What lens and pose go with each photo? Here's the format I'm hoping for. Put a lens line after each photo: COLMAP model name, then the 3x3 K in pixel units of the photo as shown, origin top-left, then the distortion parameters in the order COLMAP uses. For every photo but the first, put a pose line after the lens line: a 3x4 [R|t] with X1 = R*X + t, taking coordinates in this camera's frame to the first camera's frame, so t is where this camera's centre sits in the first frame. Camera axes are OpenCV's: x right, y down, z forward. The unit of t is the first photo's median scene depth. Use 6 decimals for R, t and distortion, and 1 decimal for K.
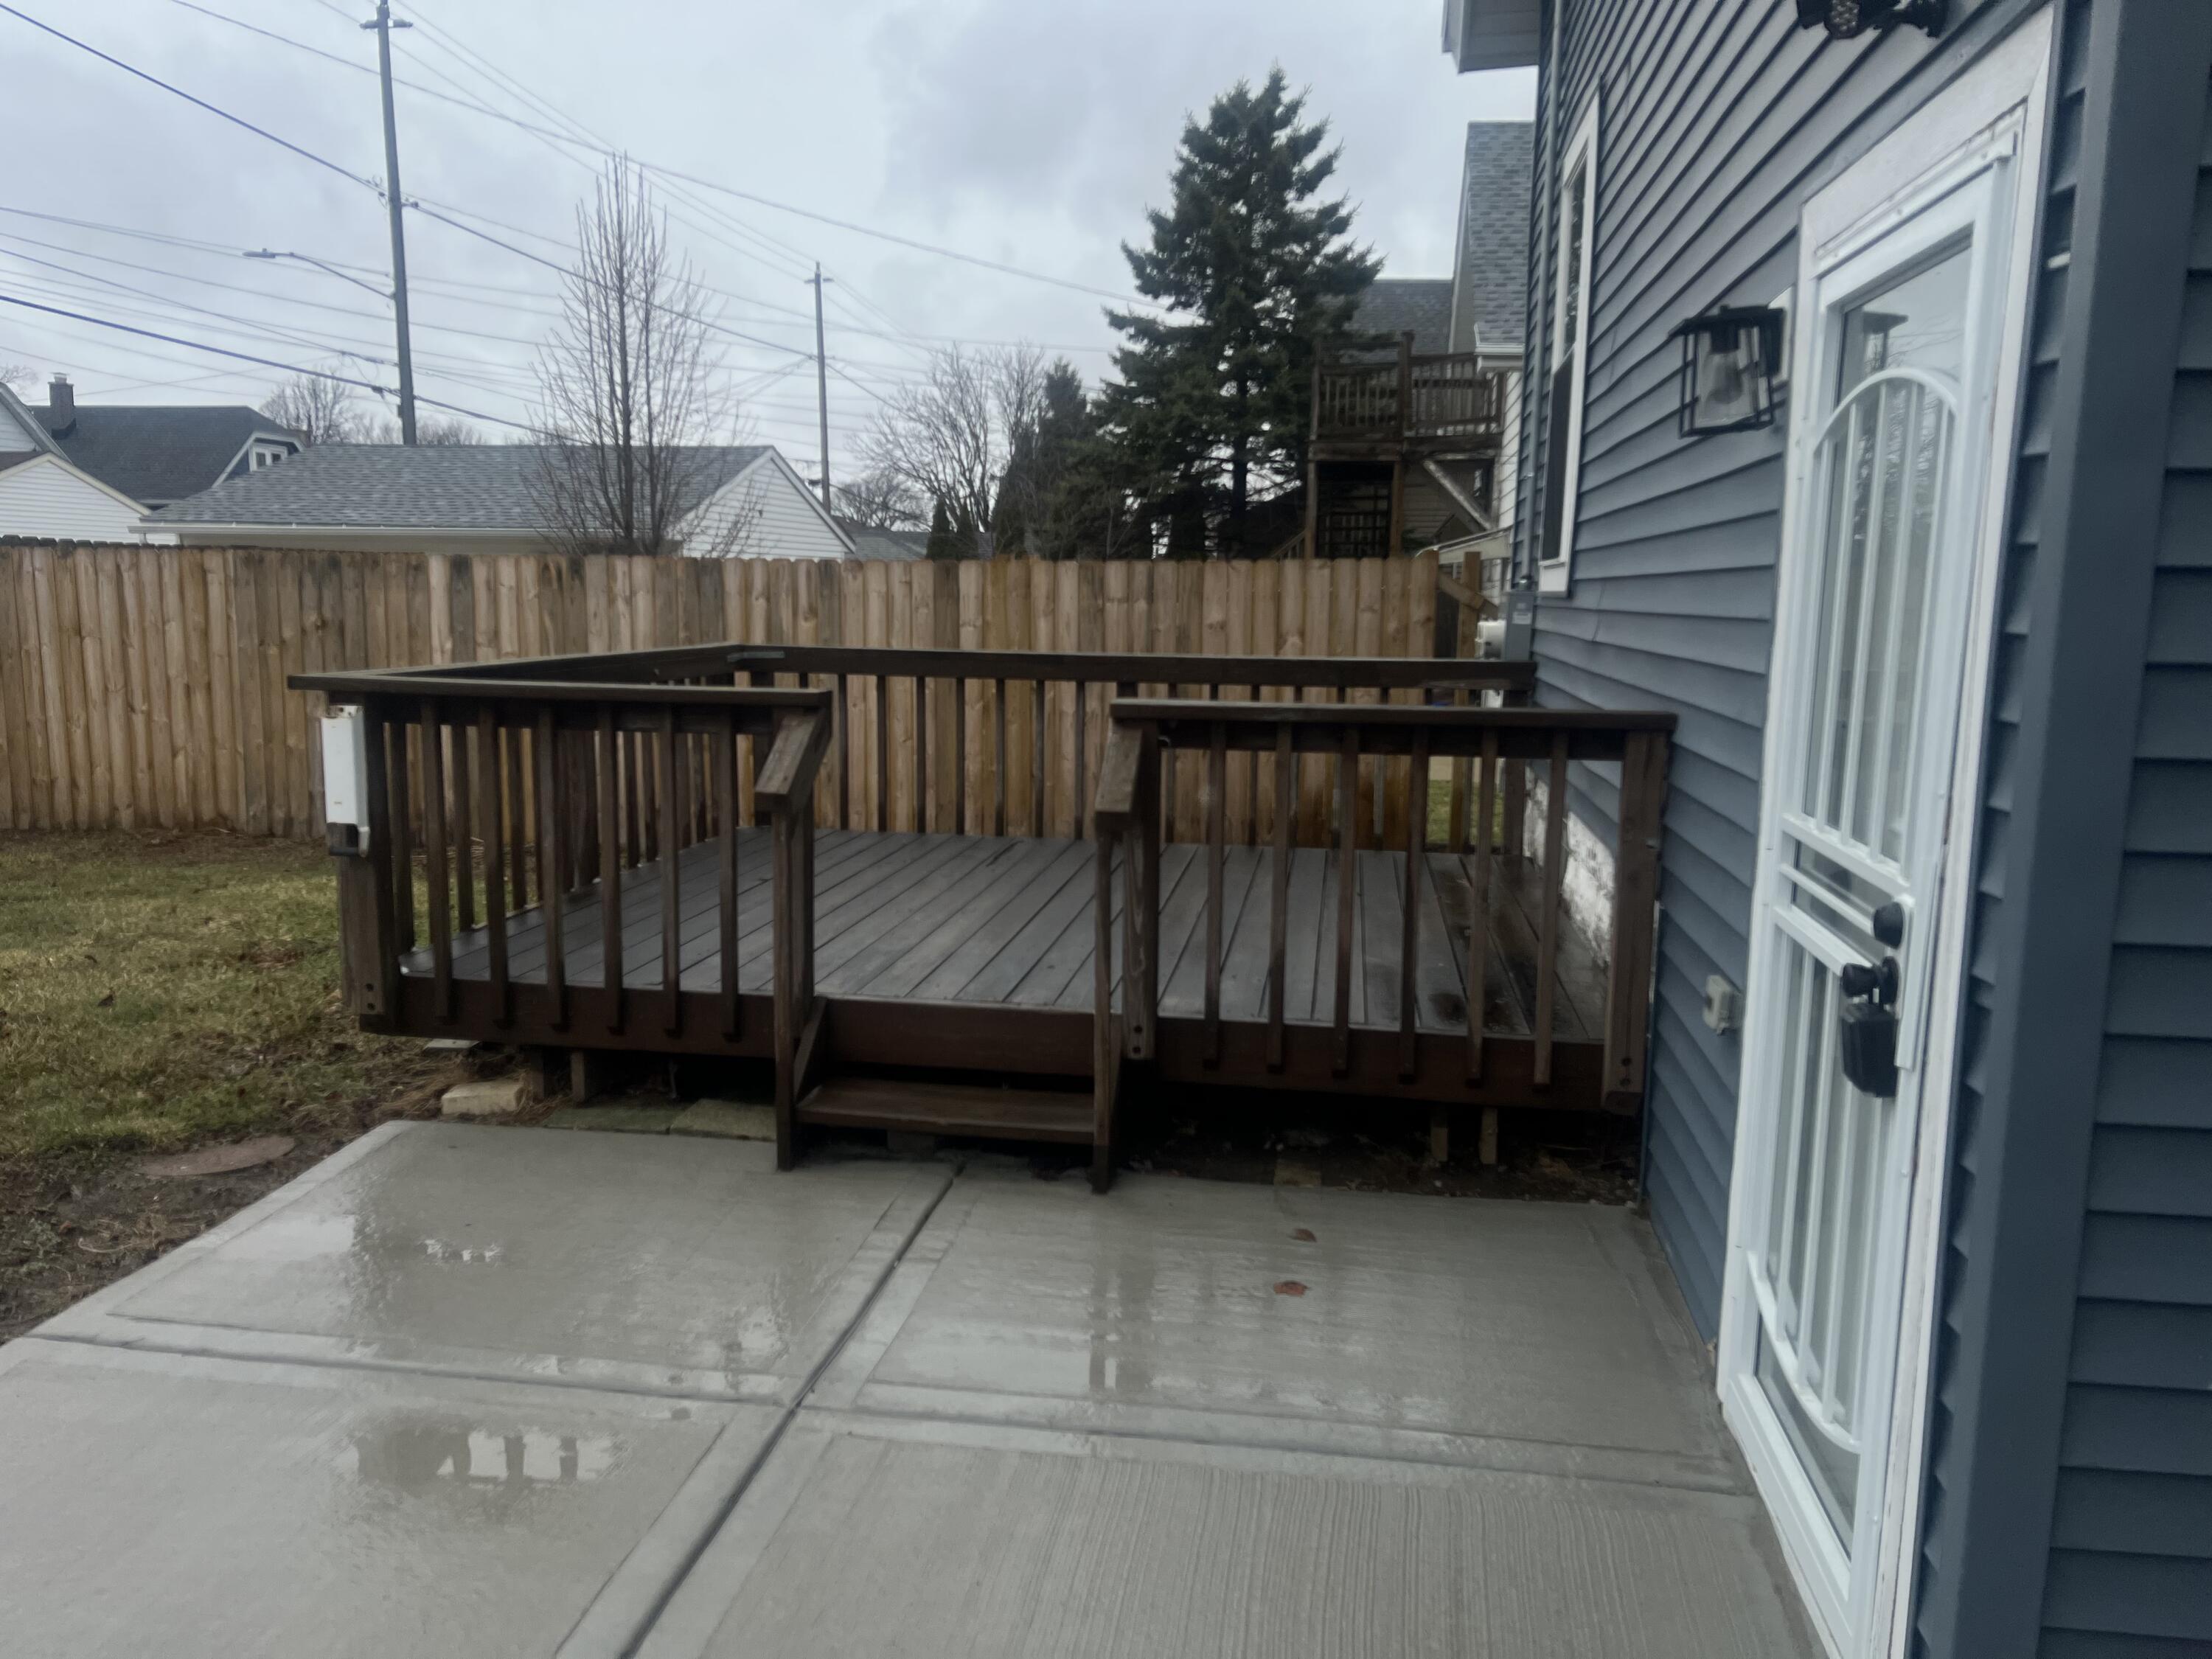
lens RADIAL K [[1658.0, 0, 1104.8], [0, 1658.0, 834.9], [0, 0, 1]] dist [0.071988, -0.089119]
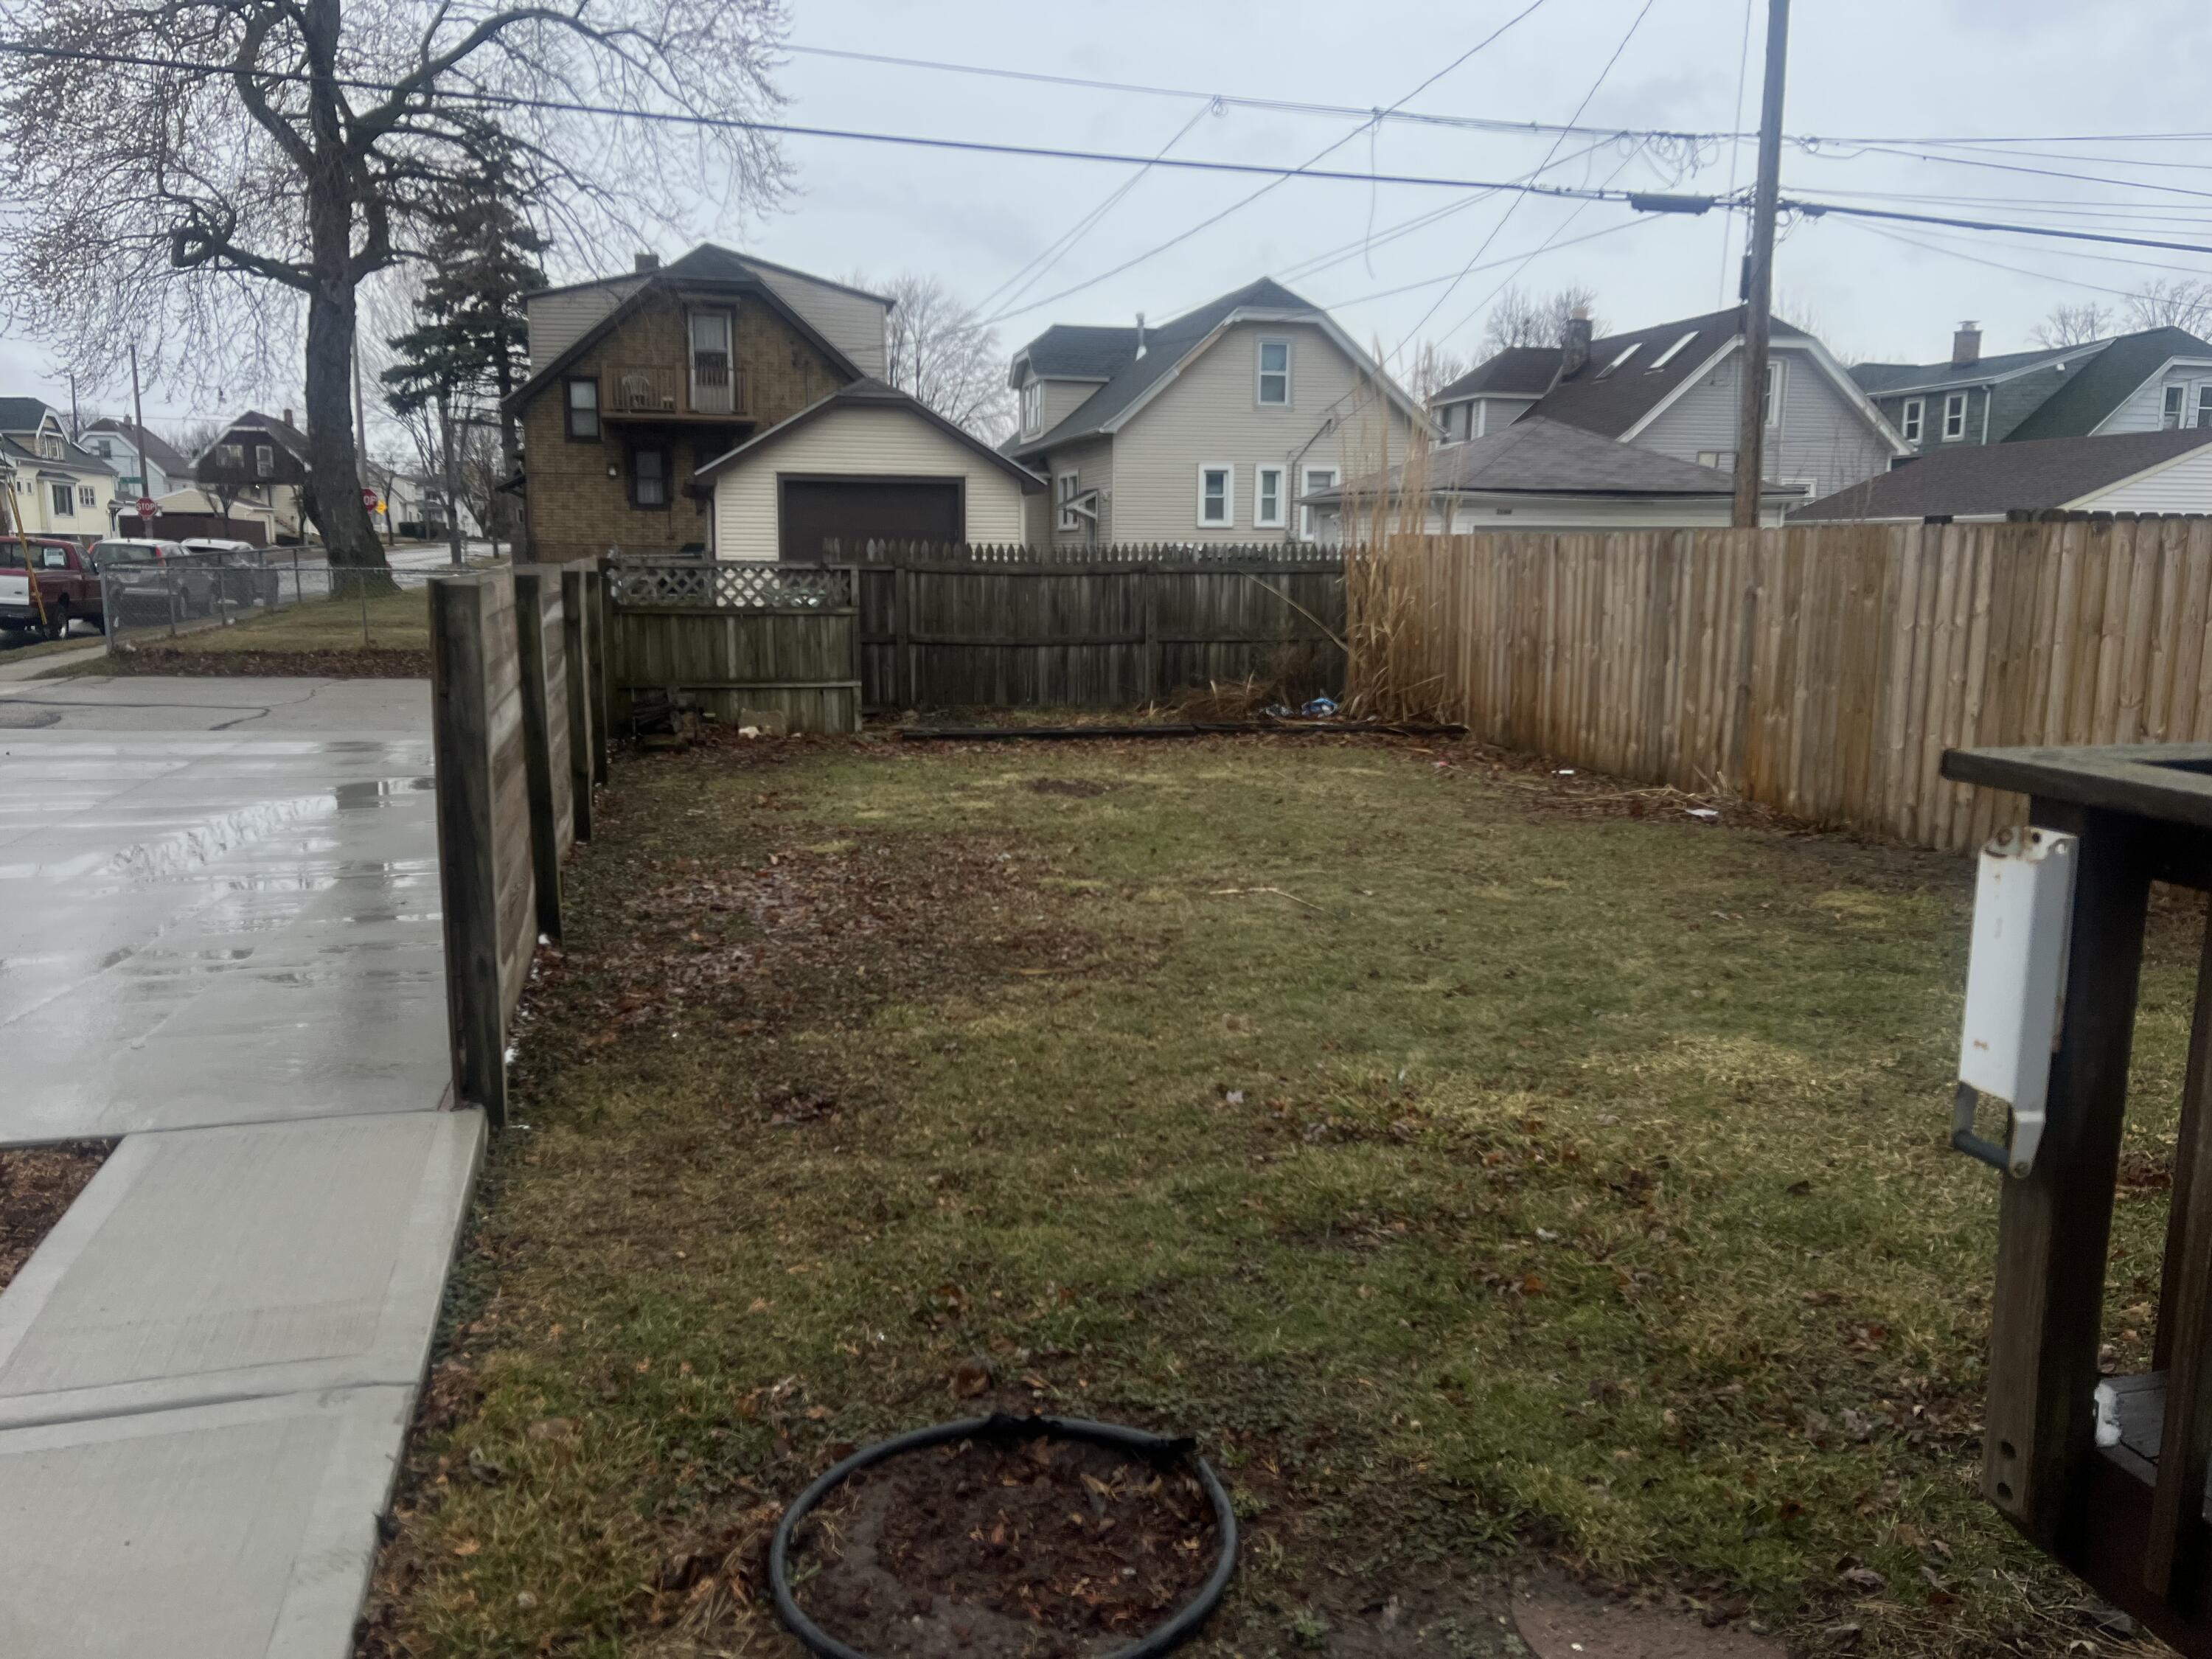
lens RADIAL K [[1658.0, 0, 1098.6], [0, 1658.0, 829.9], [0, 0, 1]] dist [0.071988, -0.089119]
pose [[0.393629, 0.139725, -0.908588, -0.068544], [-0.136576, 0.986301, 0.092508, -0.037298], [0.909067, 0.087677, 0.407320, 0.267763]]
